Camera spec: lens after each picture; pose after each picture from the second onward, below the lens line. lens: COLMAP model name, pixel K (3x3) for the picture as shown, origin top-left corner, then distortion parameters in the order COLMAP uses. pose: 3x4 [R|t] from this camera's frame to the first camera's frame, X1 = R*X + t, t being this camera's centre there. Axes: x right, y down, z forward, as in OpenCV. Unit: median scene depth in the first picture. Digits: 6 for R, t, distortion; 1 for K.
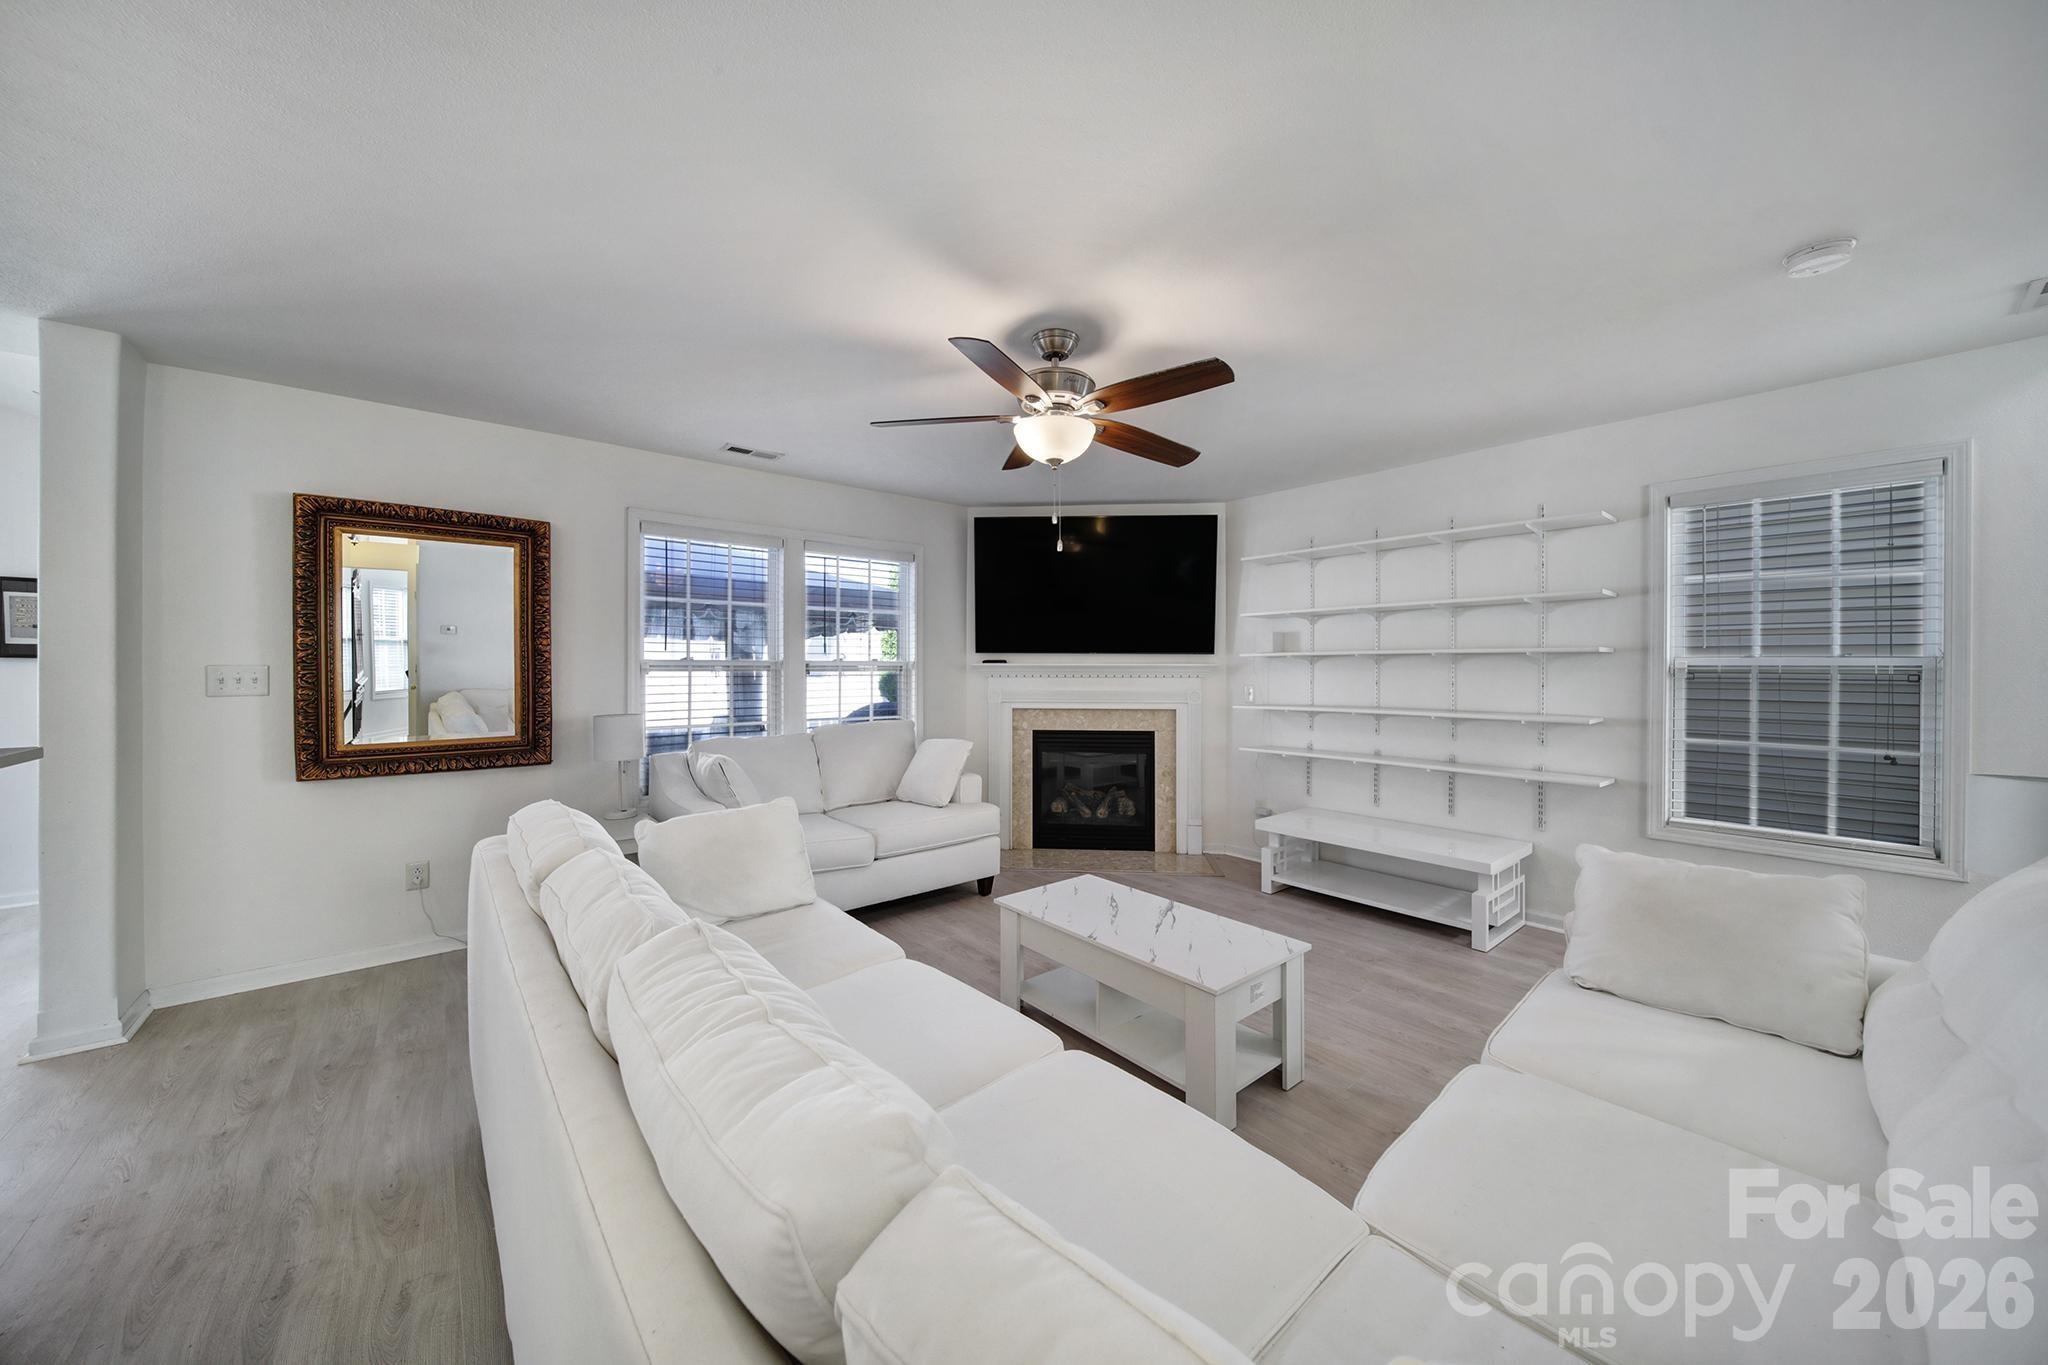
lens RADIAL K [[717.2, 0, 1020.4], [0, 717.2, 666.8], [0, 0, 1]] dist [-0.004272, -0.000601]
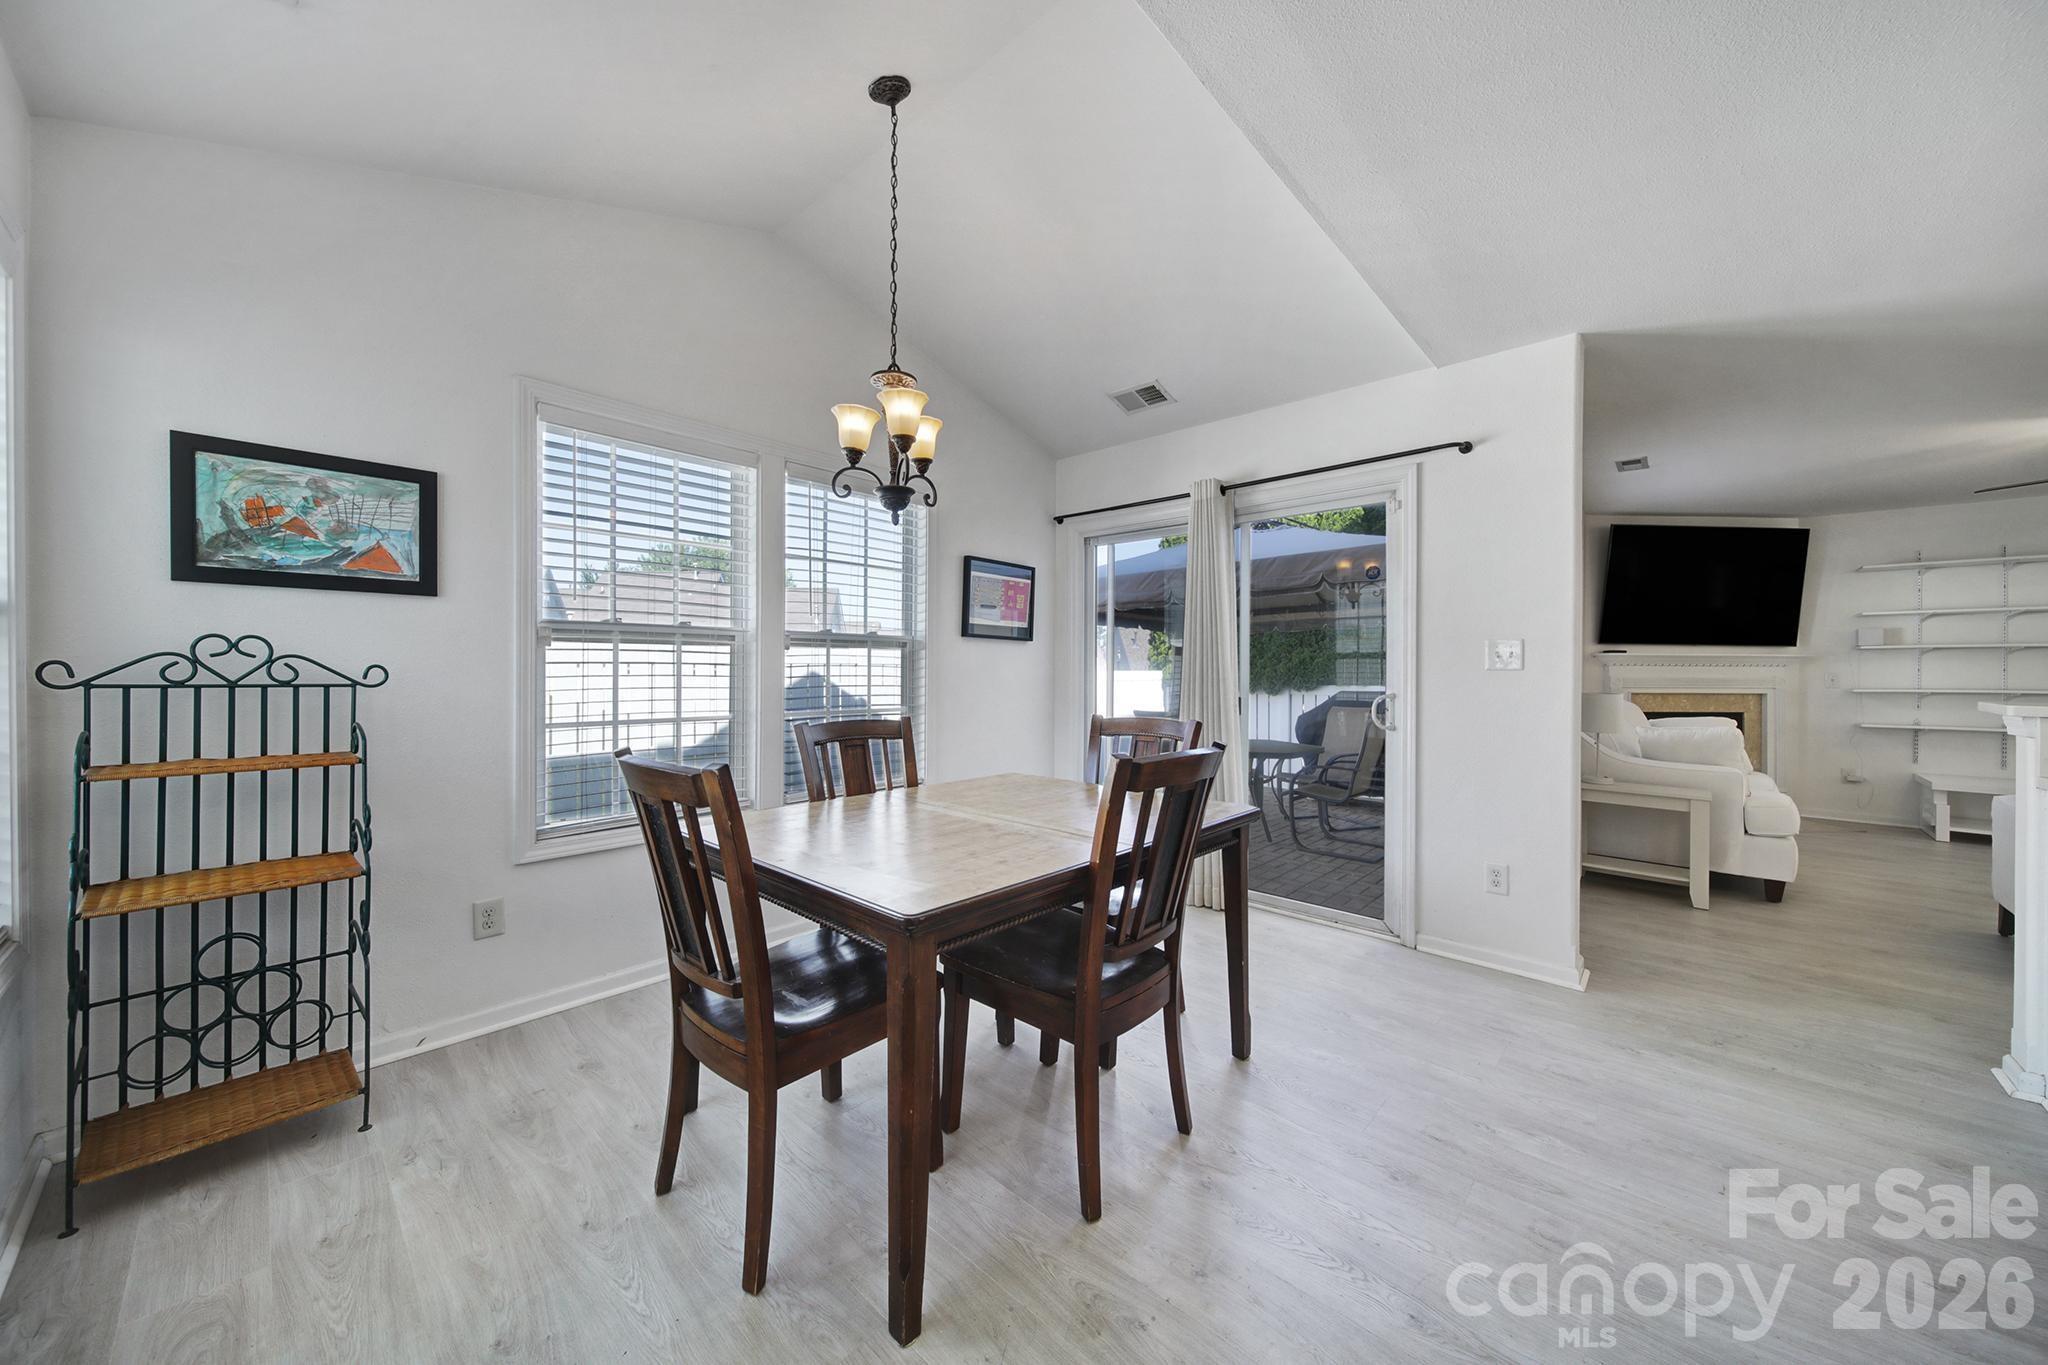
lens RADIAL K [[717.2, 0, 1010.4], [0, 717.2, 666.0], [0, 0, 1]] dist [-0.004272, -0.000601]
pose [[0.992928, 0.003288, 0.118672, -1.370225], [-0.003603, 0.999991, 0.002438, 0.019657], [-0.118662, -0.002848, 0.992931, -0.018786]]
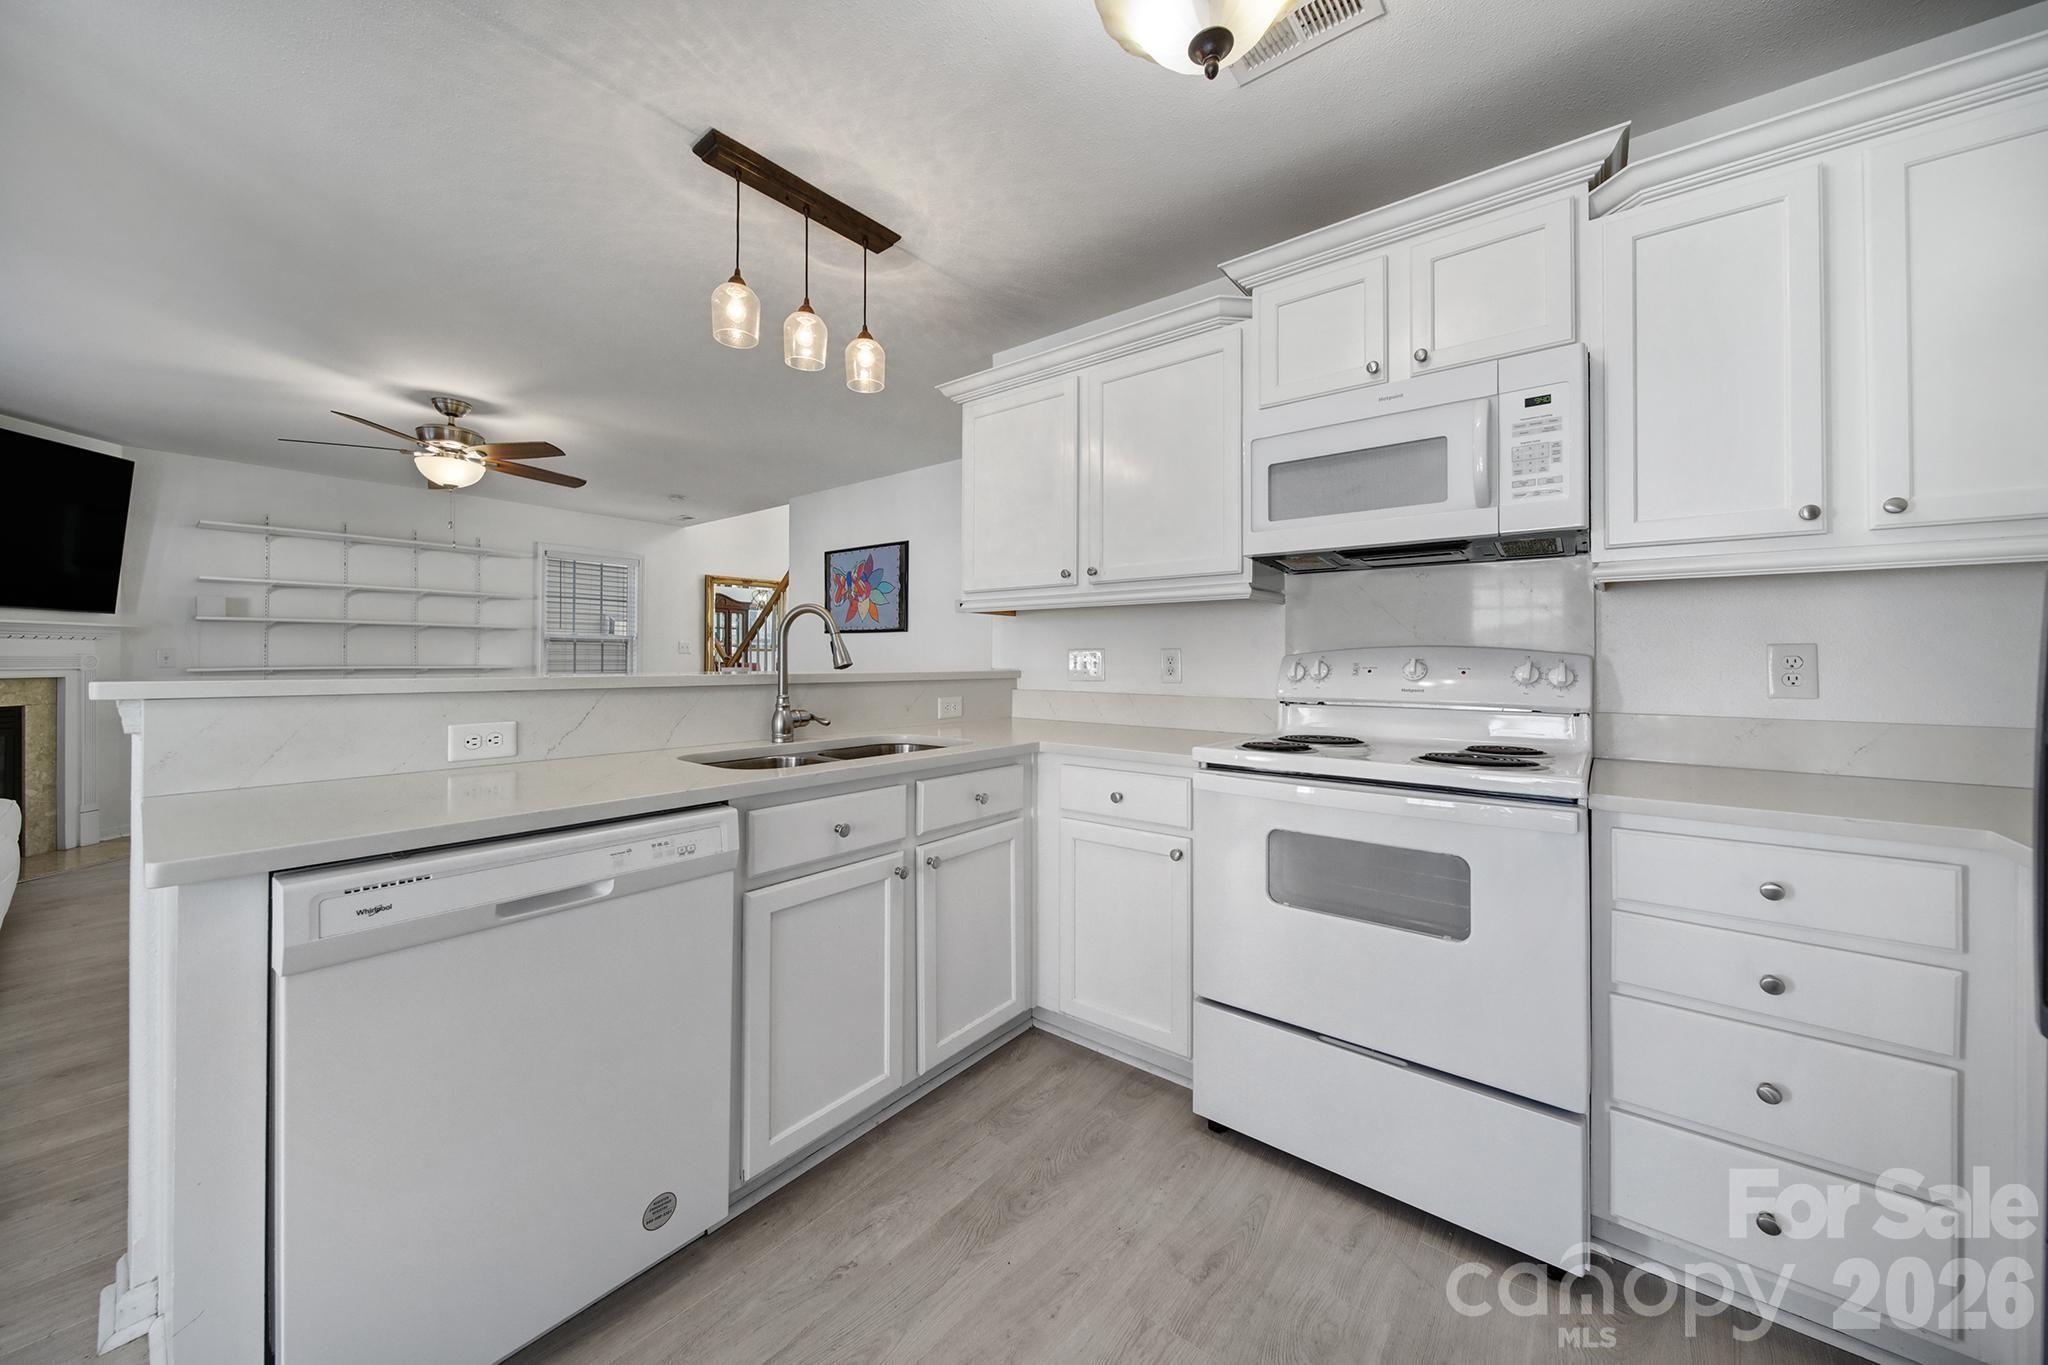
lens RADIAL K [[717.2, 0, 1039.1], [0, 717.2, 656.4], [0, 0, 1]] dist [-0.004272, -0.000601]
pose [[-0.212063, 0.000472, 0.977256, -0.987099], [-0.007099, 0.999973, -0.002024, 0.034133], [-0.977230, -0.007367, -0.212054, 0.077404]]
